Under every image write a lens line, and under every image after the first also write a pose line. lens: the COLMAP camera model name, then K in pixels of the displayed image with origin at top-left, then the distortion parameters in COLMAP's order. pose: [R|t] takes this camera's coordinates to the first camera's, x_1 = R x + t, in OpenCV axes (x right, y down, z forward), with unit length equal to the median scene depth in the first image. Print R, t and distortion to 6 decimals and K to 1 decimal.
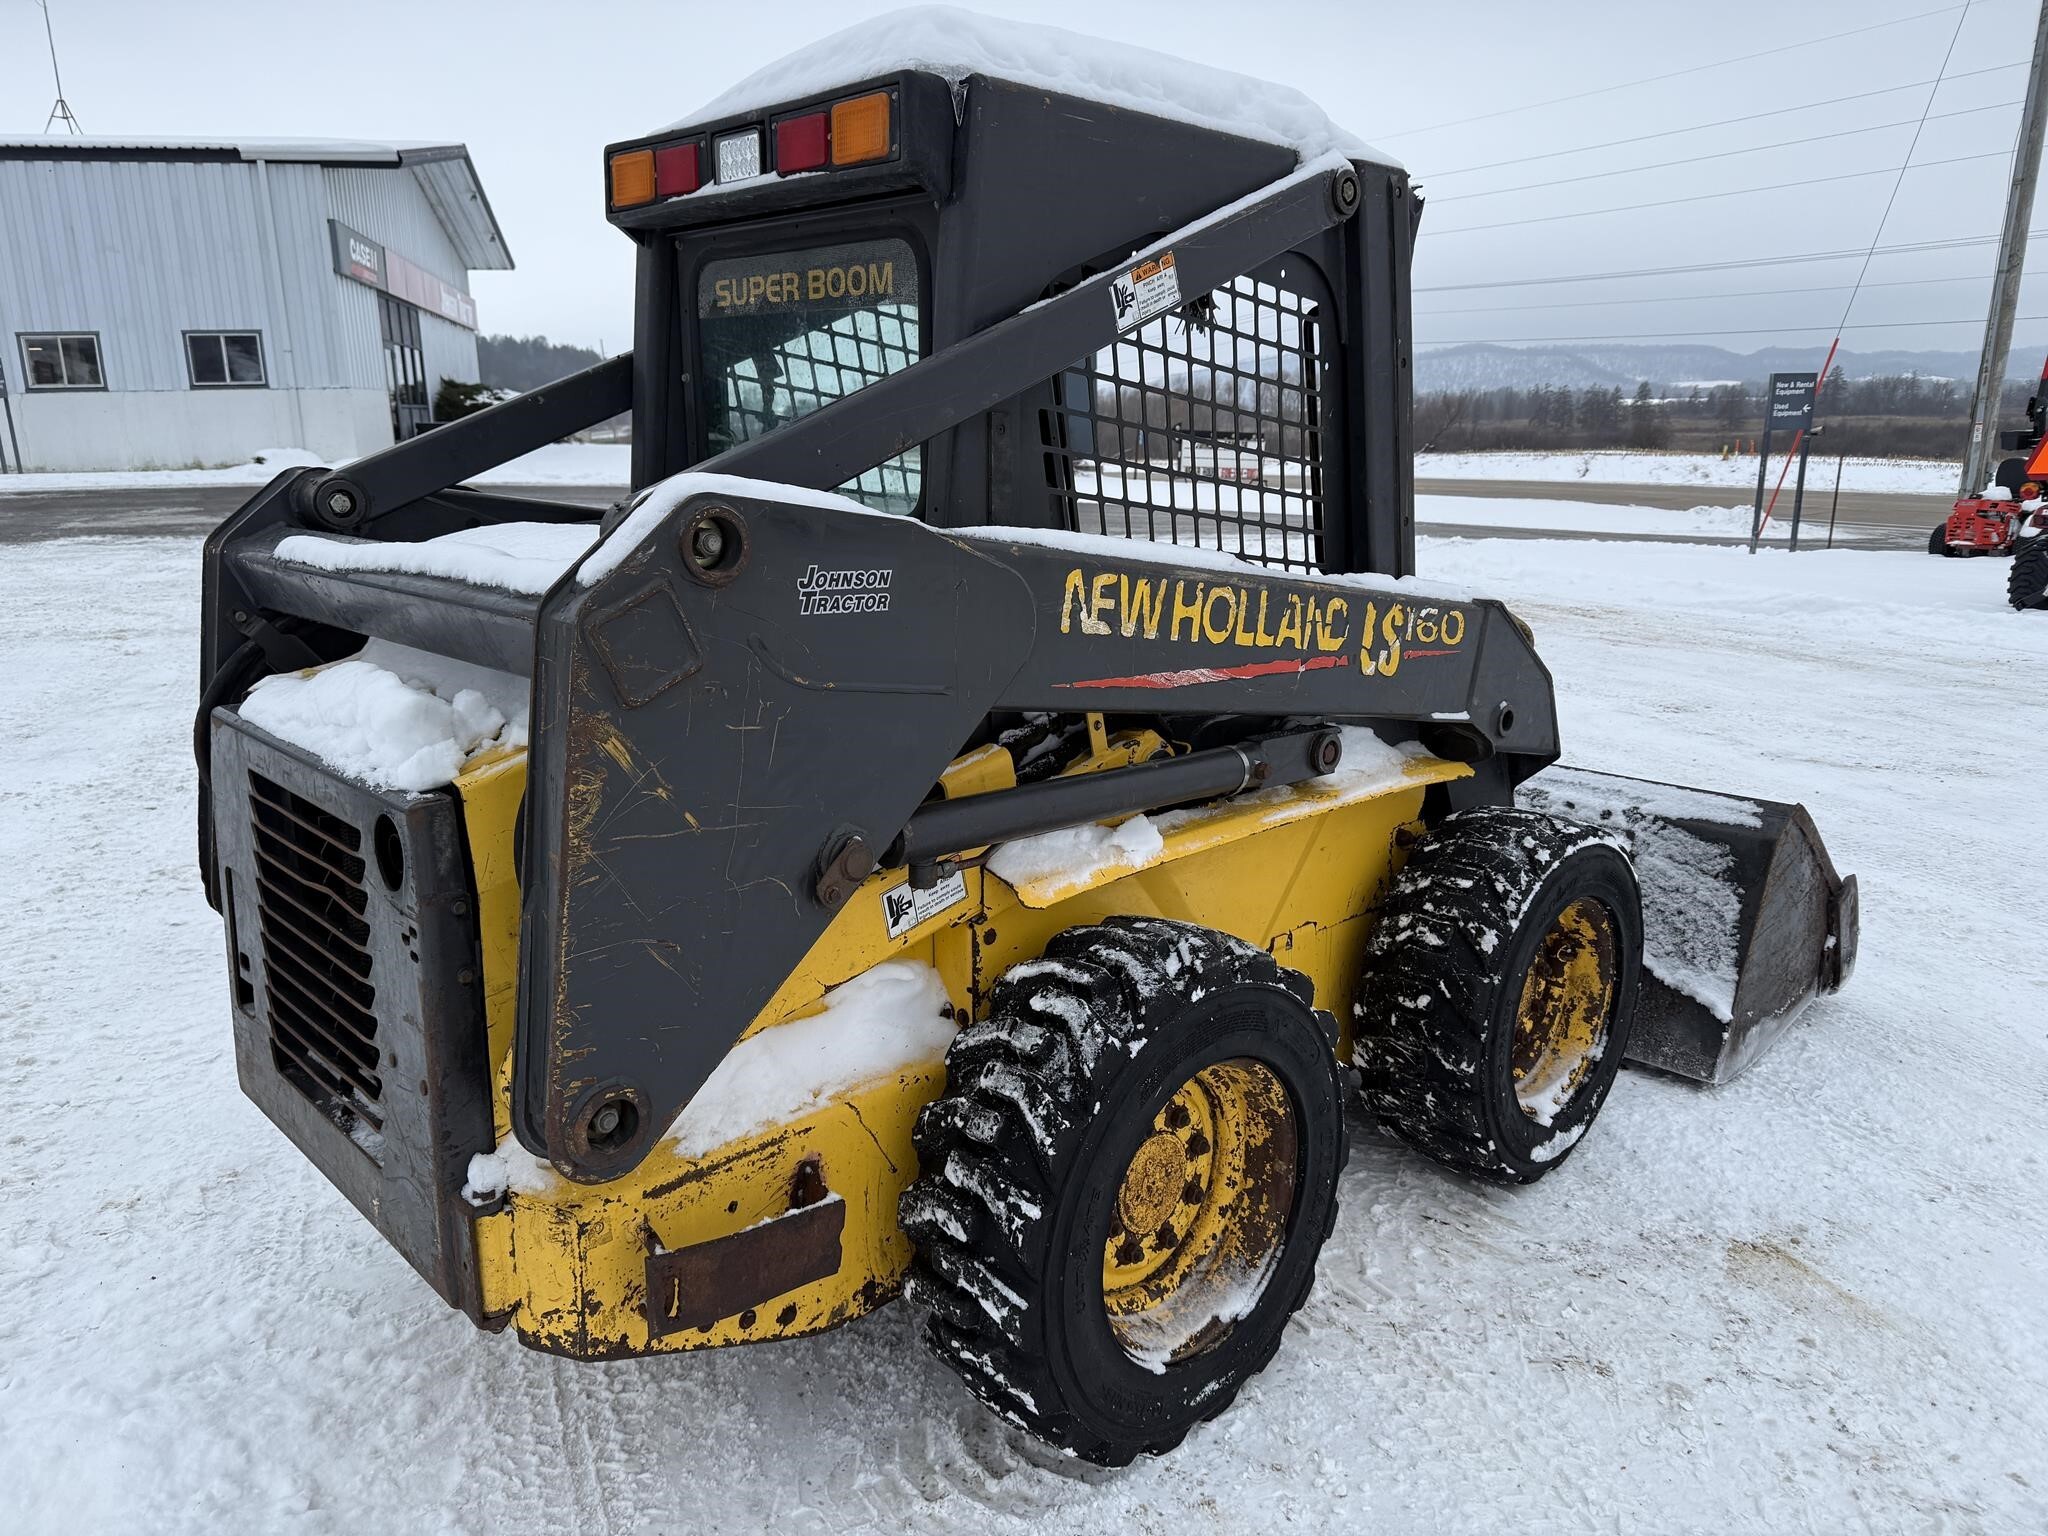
lens RADIAL K [[1432.5, 0, 1025.1], [0, 1432.5, 777.9], [0, 0, 1]] dist [0.092881, -0.190060]
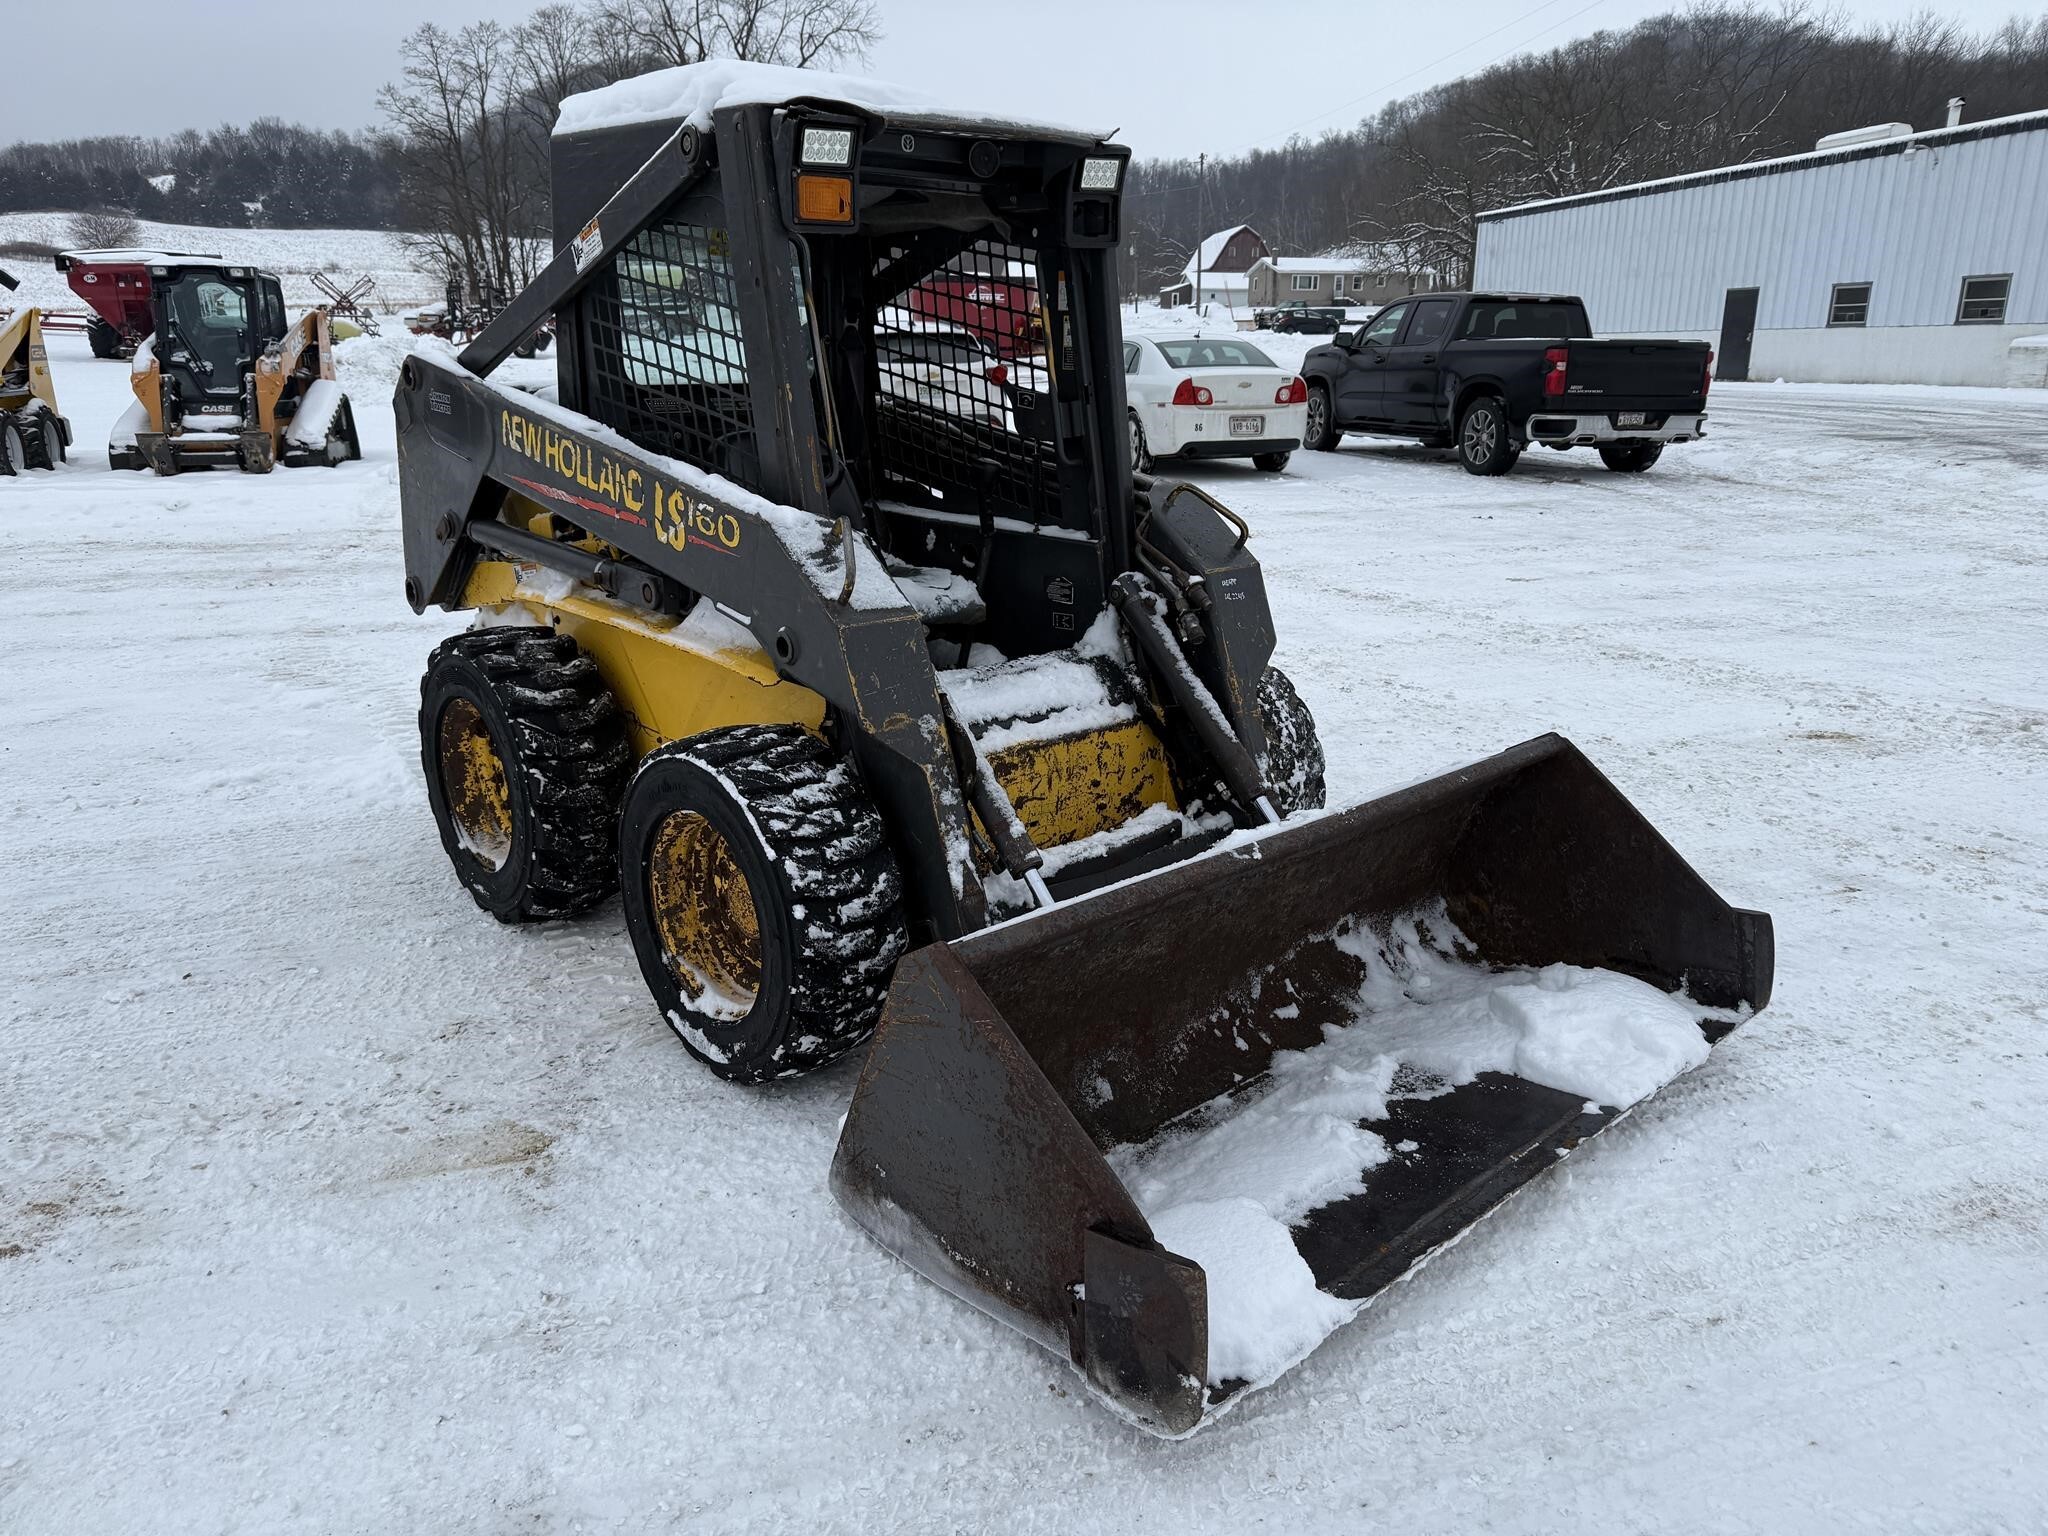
lens RADIAL K [[1416.7, 0, 1022.6], [0, 1416.7, 779.4], [0, 0, 1]] dist [0.110270, -0.148055]
pose [[-0.019481, 0.305322, -0.952050, 1.605620], [-0.253302, 0.919656, 0.300116, -0.362663], [0.967191, 0.247003, 0.059423, 1.390344]]
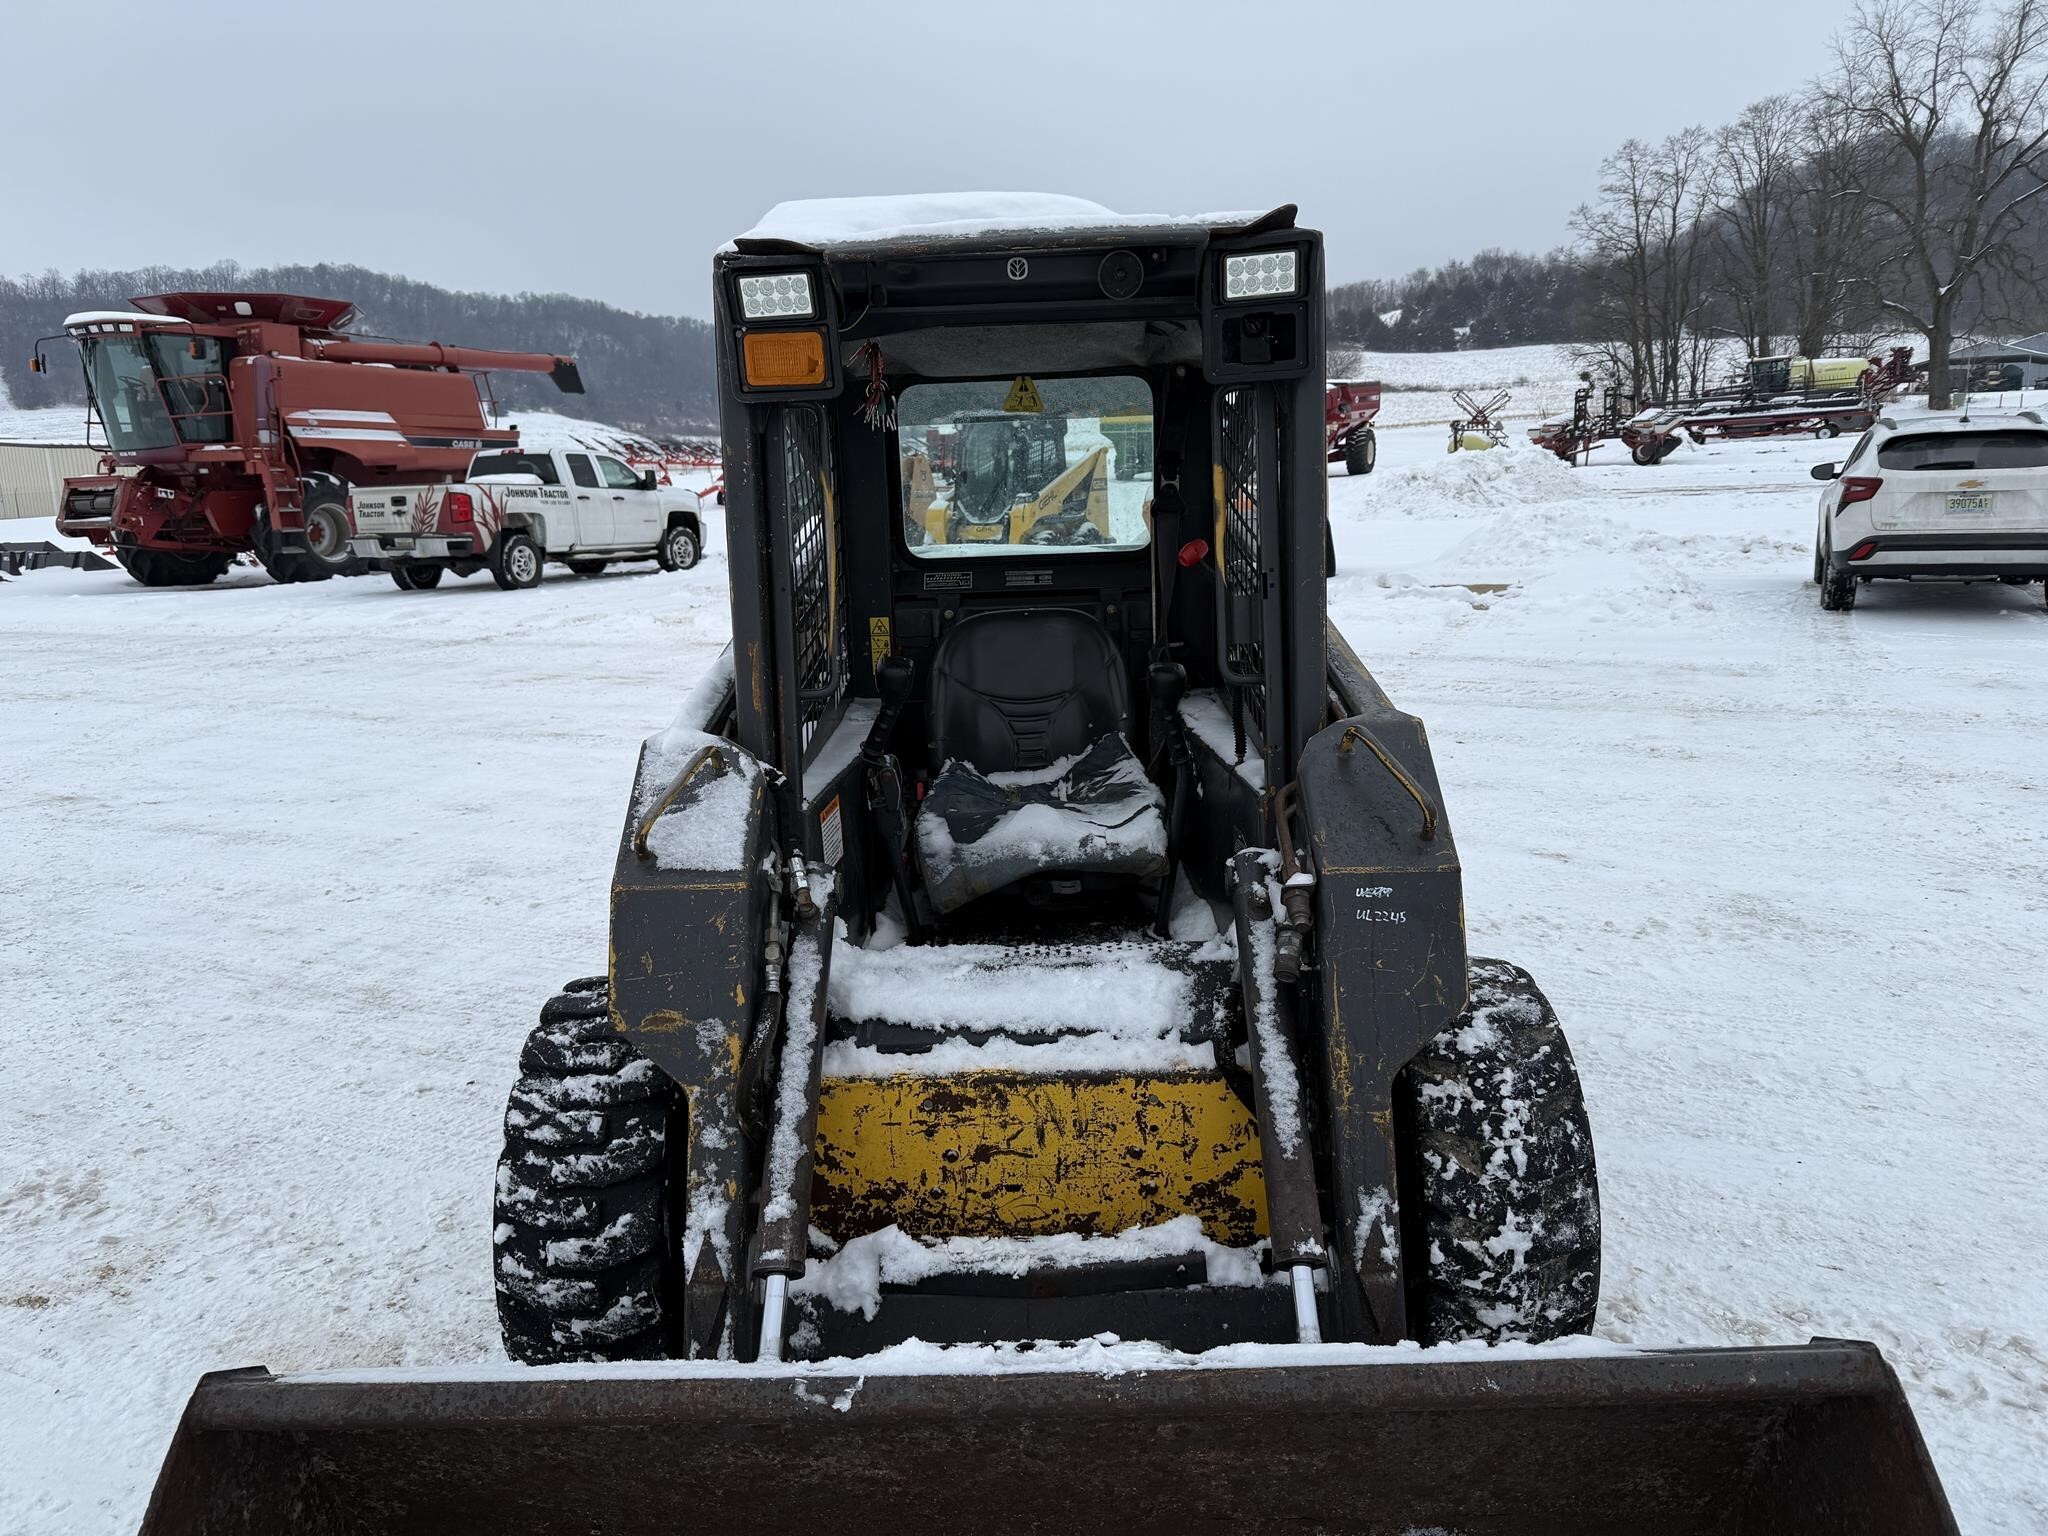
lens RADIAL K [[1425.1, 0, 1024.0], [0, 1425.1, 768.0], [0, 0, 1]] dist [0.076889, -0.090966]
pose [[-0.696030, 0.185620, -0.693605, 0.905258], [-0.138655, 0.913076, 0.383493, -0.555627], [0.704498, 0.363094, -0.609791, 2.010336]]
